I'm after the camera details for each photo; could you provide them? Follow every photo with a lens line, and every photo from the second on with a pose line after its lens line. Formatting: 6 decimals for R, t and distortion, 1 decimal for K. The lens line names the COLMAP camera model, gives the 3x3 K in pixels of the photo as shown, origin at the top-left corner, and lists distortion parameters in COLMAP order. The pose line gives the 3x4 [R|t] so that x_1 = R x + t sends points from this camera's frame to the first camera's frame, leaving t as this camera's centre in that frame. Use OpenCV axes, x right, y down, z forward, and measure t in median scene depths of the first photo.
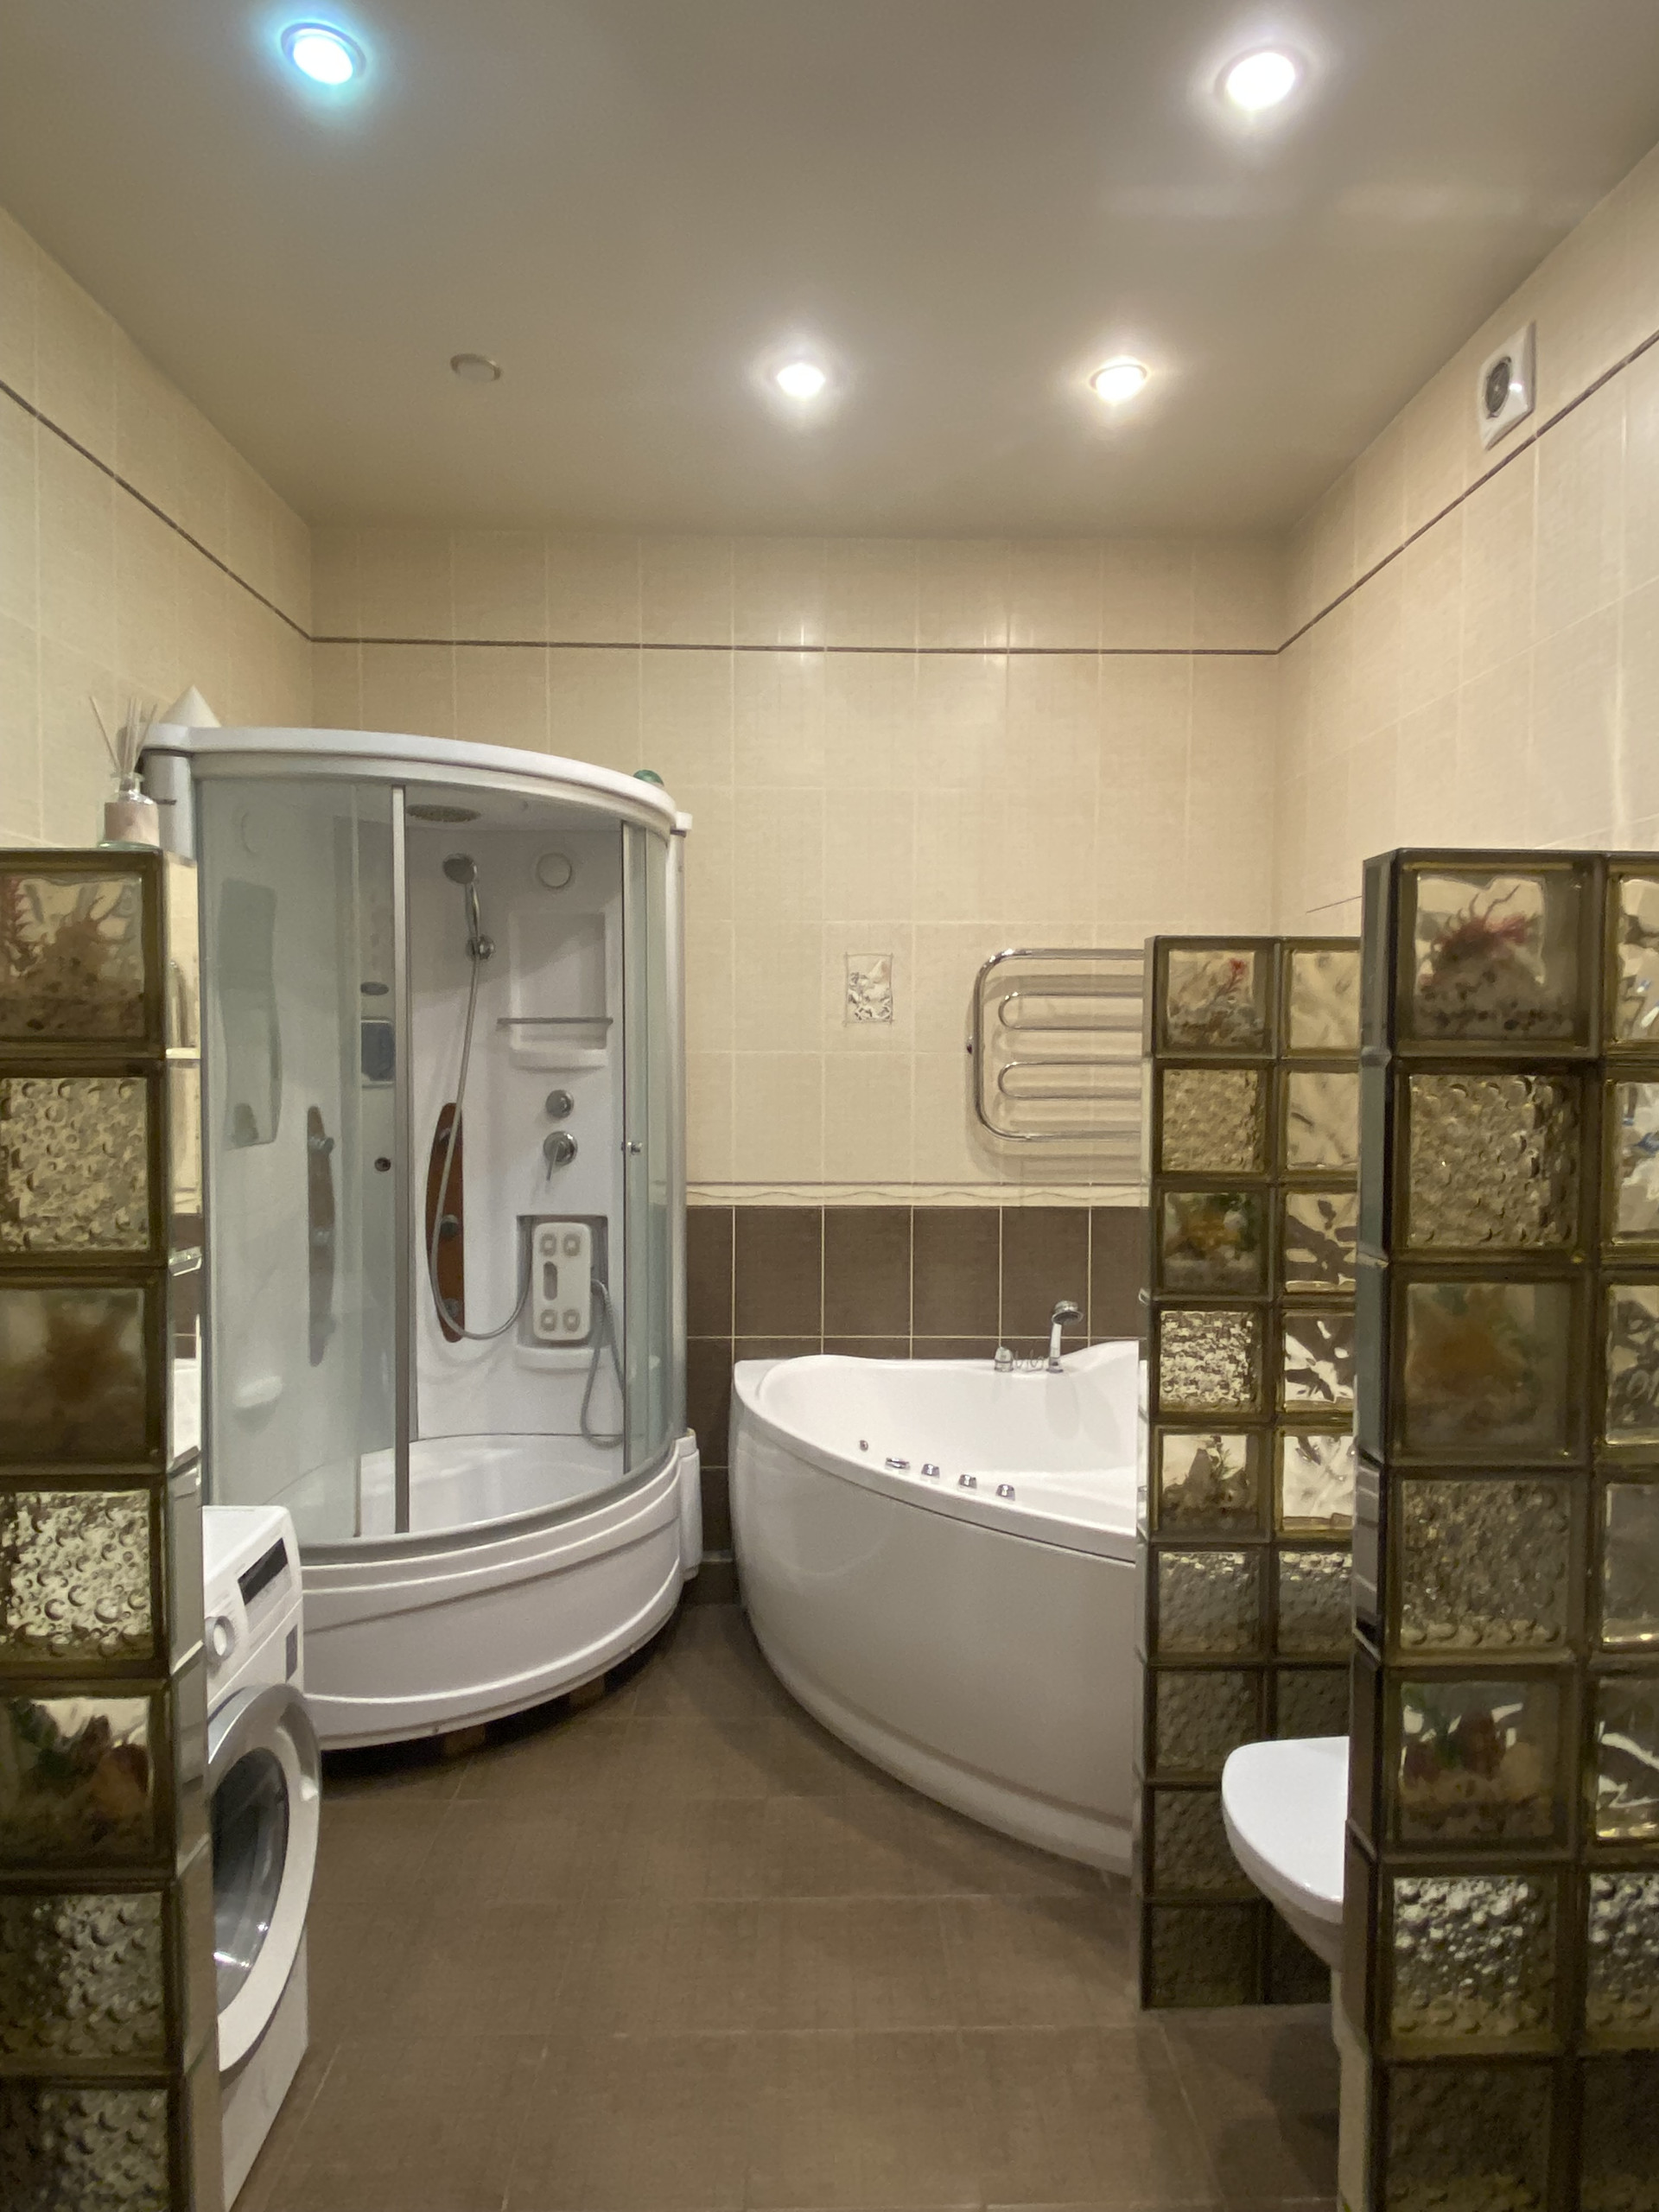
lens RADIAL K [[1276.9, 0, 836.0], [0, 1276.9, 1094.6], [0, 0, 1]] dist [0.052334, -0.047401]
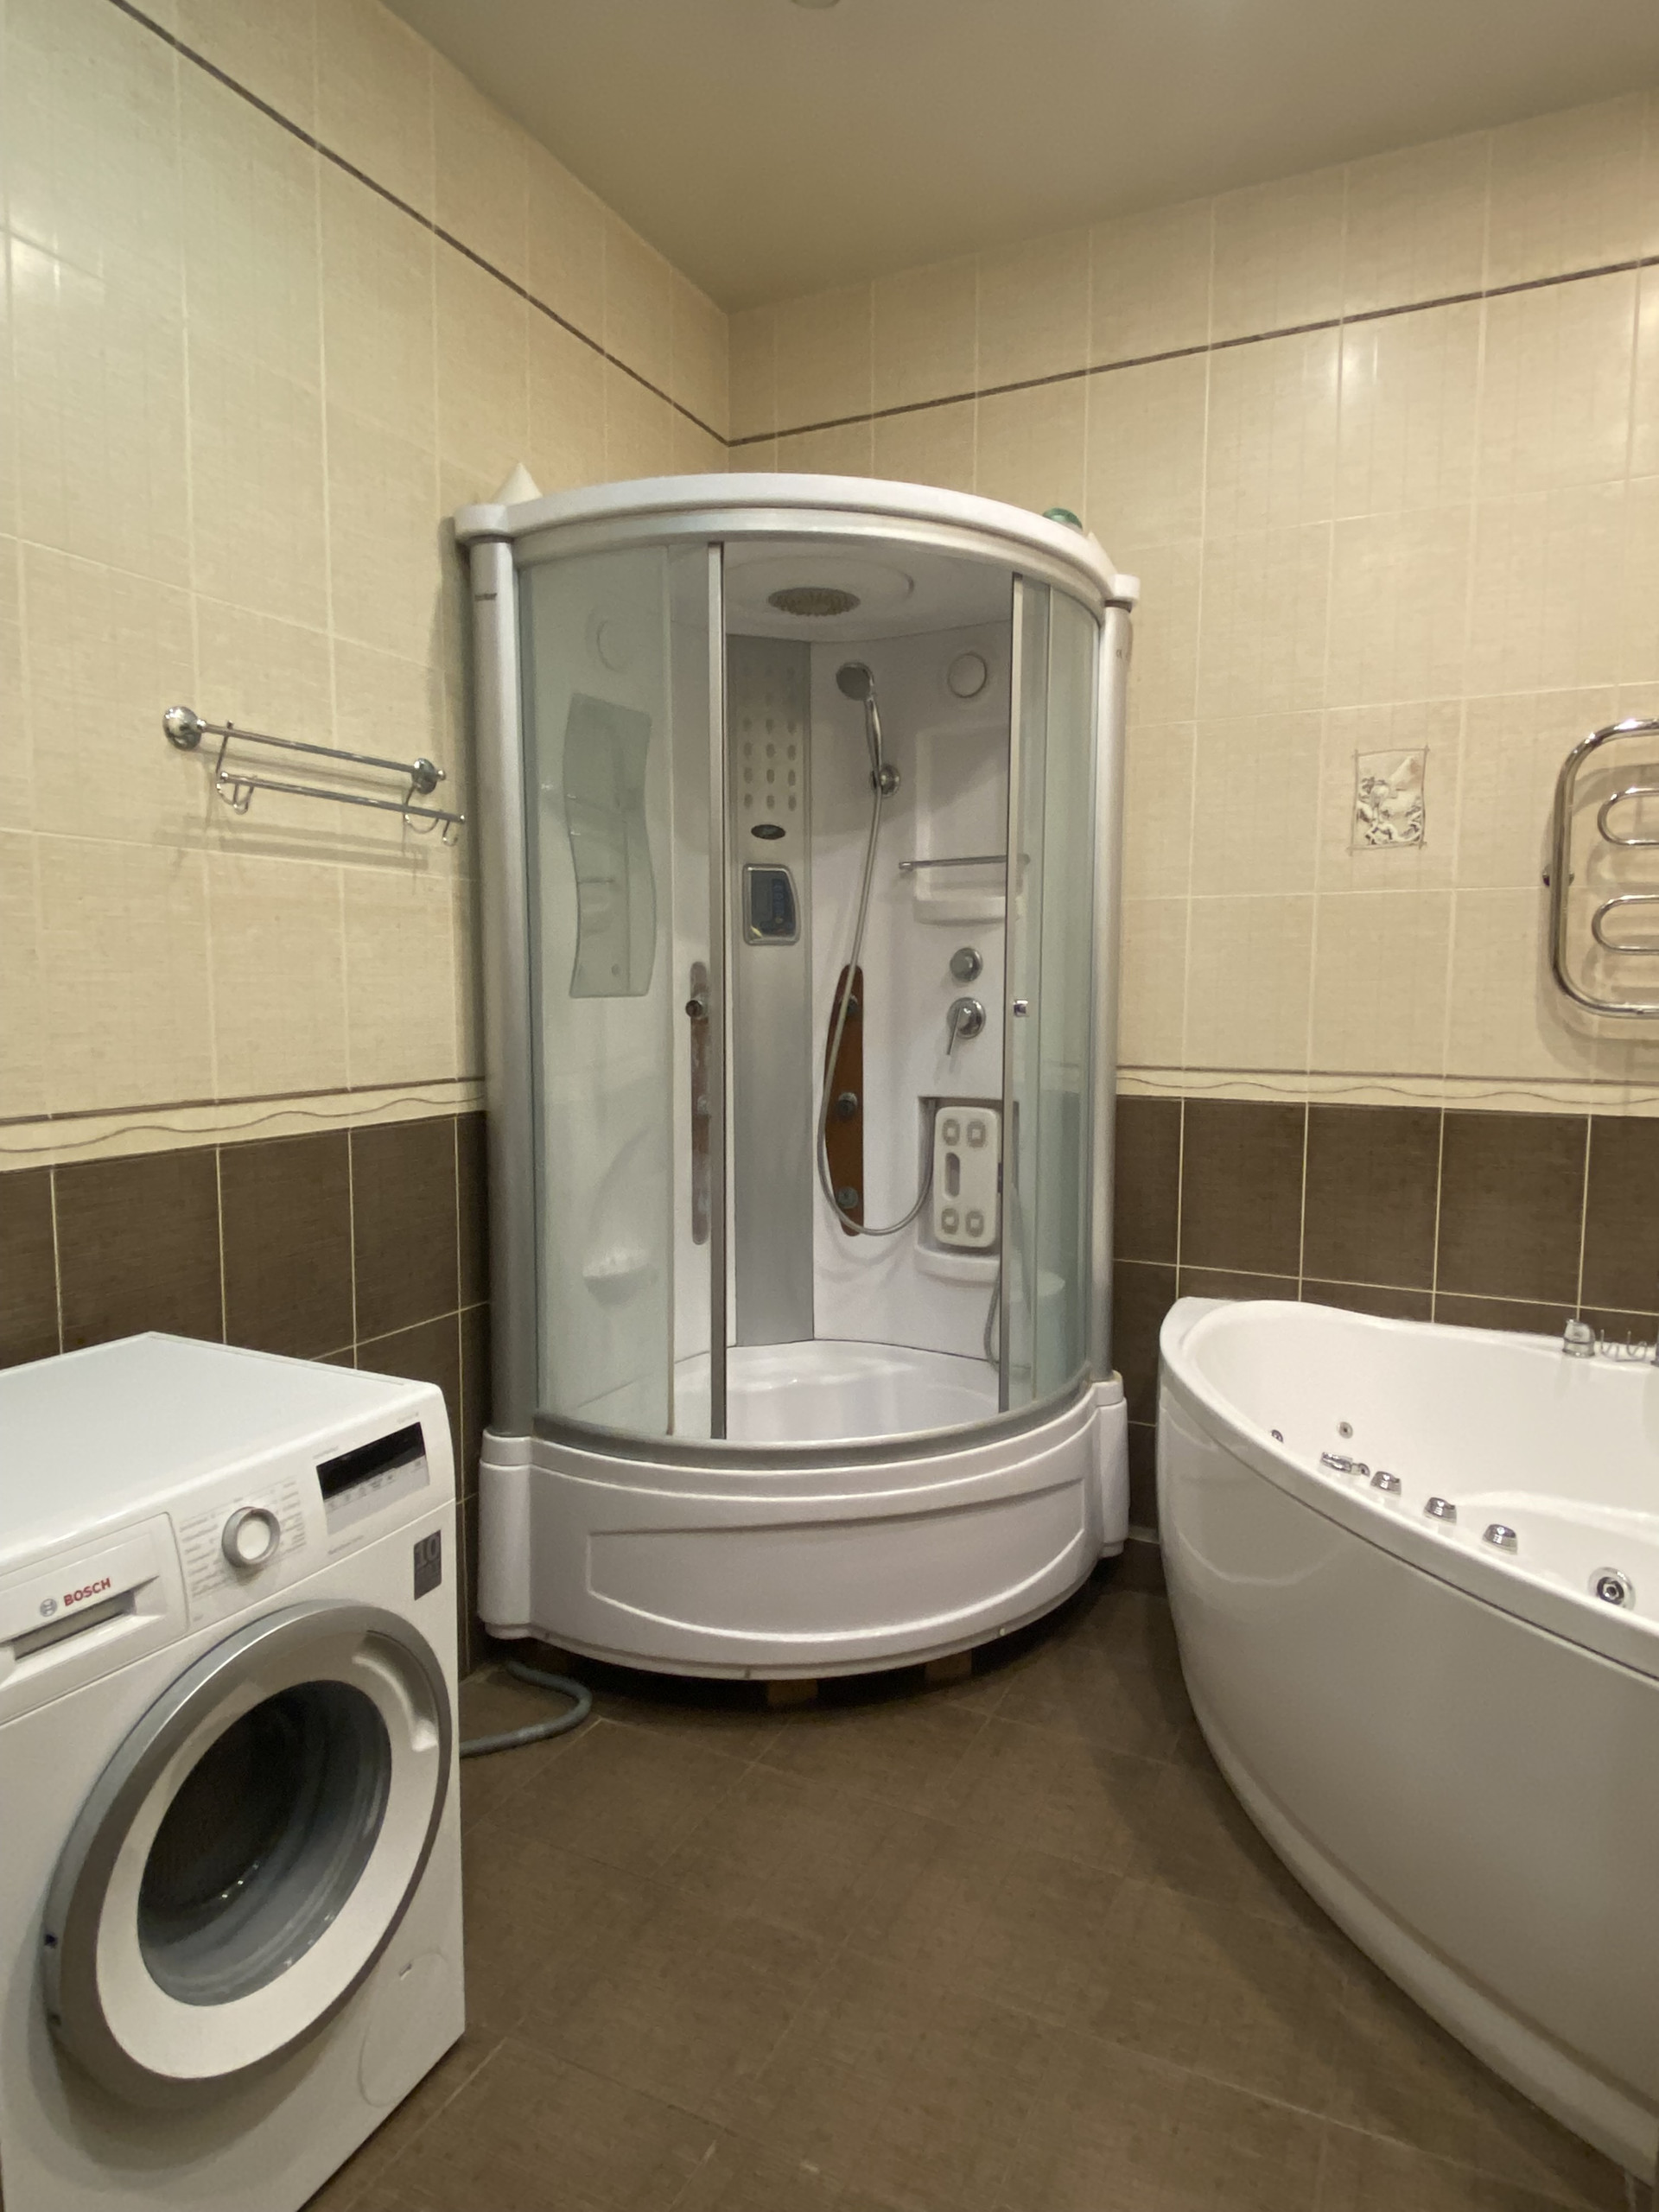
lens RADIAL K [[1276.9, 0, 832.9], [0, 1276.9, 1100.5], [0, 0, 1]] dist [0.052334, -0.047401]
pose [[0.890706, 0.043129, -0.452530, 0.103791], [-0.017646, 0.998019, 0.060386, 0.058133], [0.454238, -0.045801, 0.889702, 0.269731]]
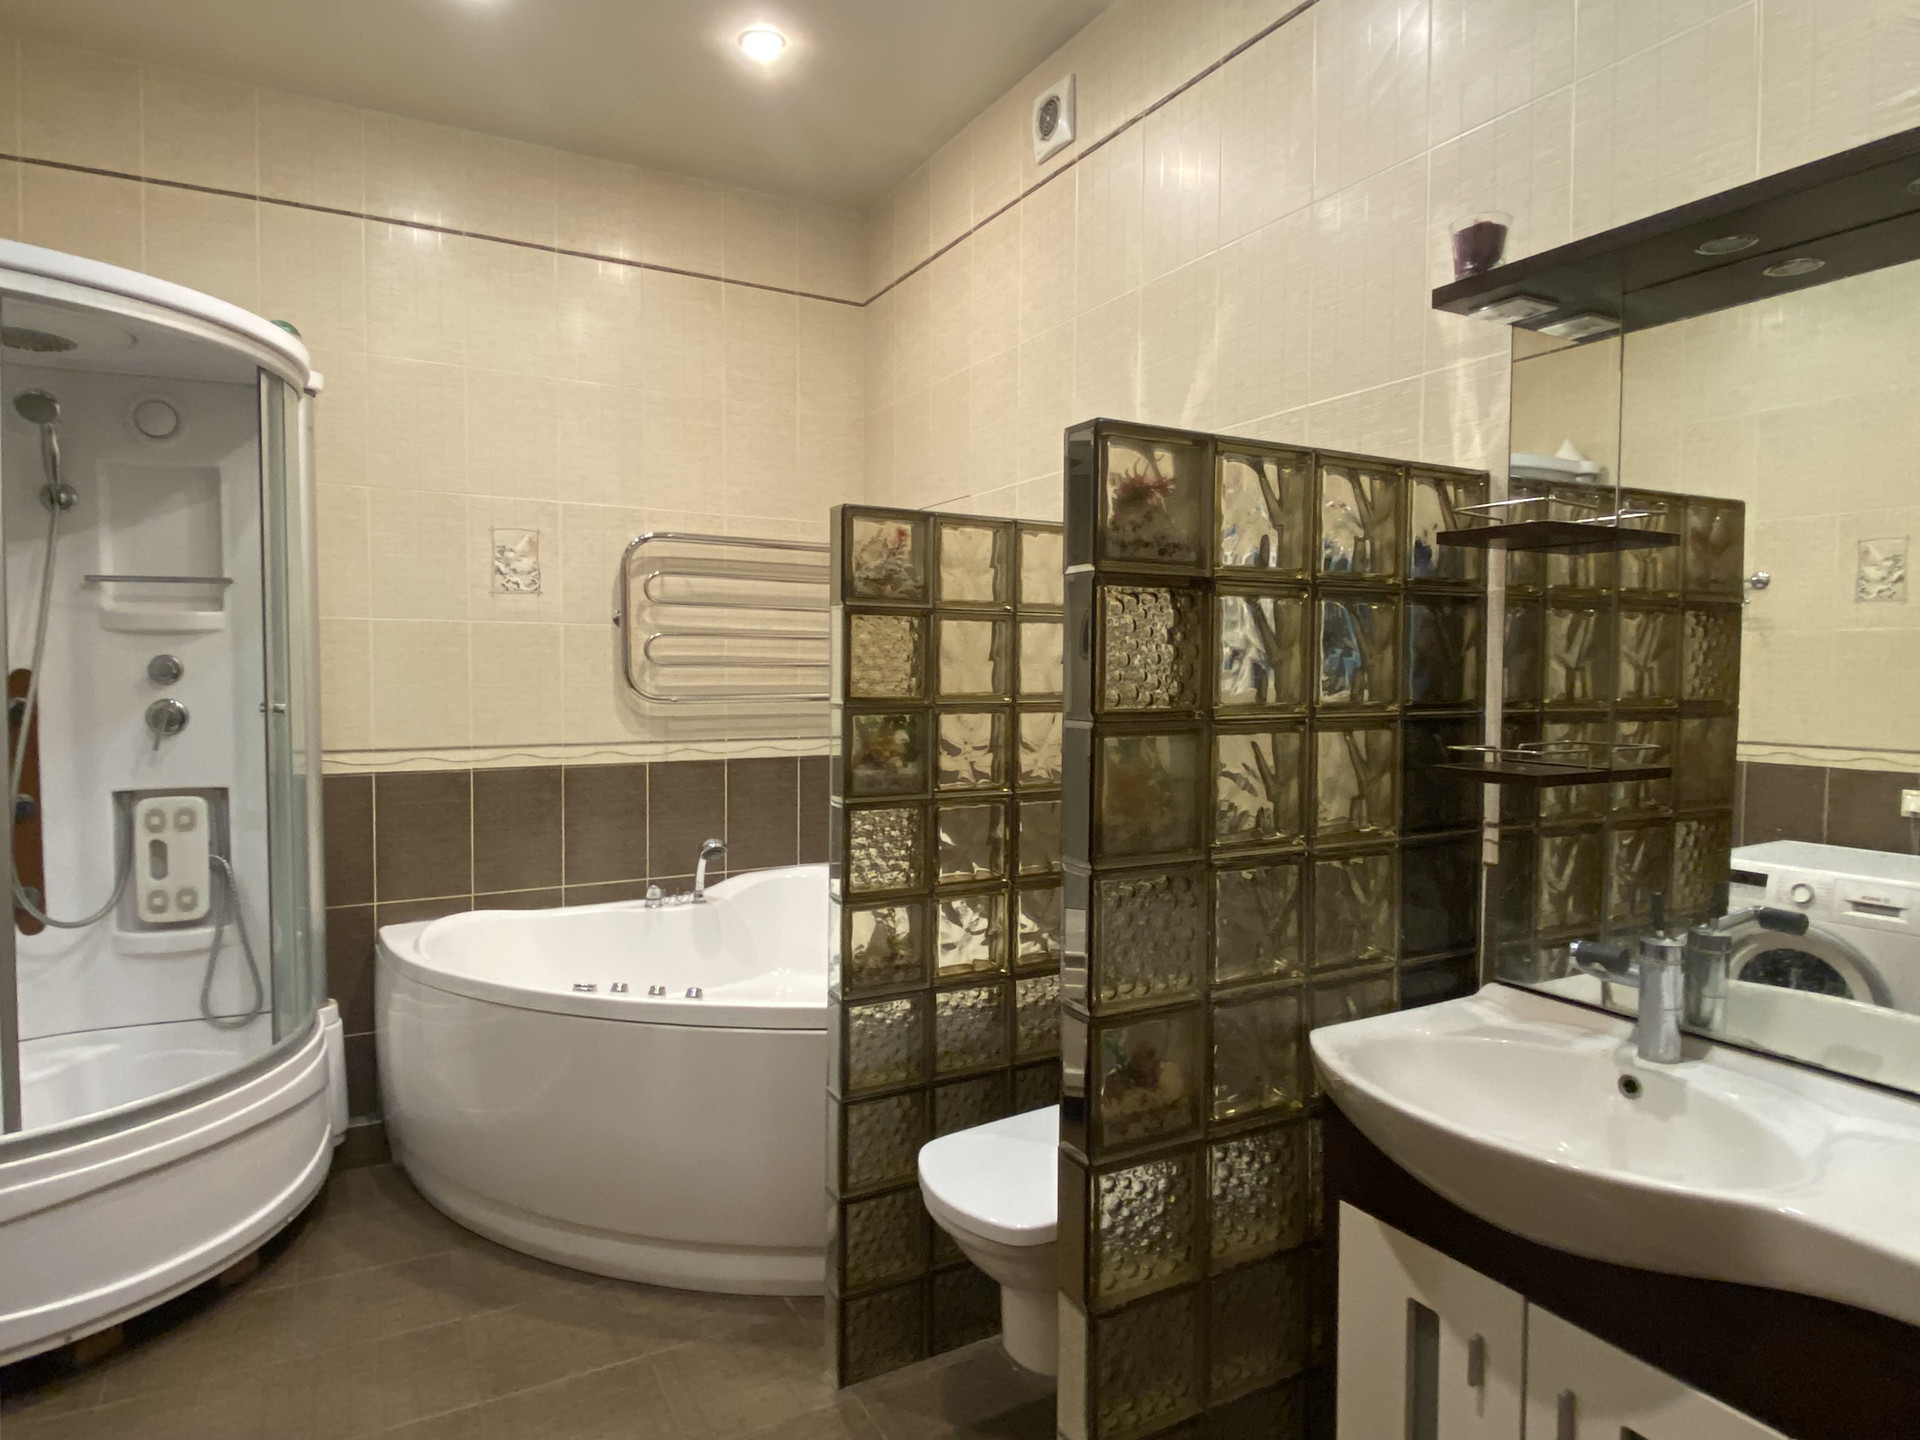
lens RADIAL K [[1108.3, 0, 950.7], [0, 1108.3, 709.2], [0, 0, 1]] dist [0.052334, -0.047401]
pose [[0.889993, -0.016903, 0.455661, -0.099016], [0.012998, 0.999847, 0.011703, 0.041821], [-0.455789, -0.004493, 0.890077, 0.011475]]
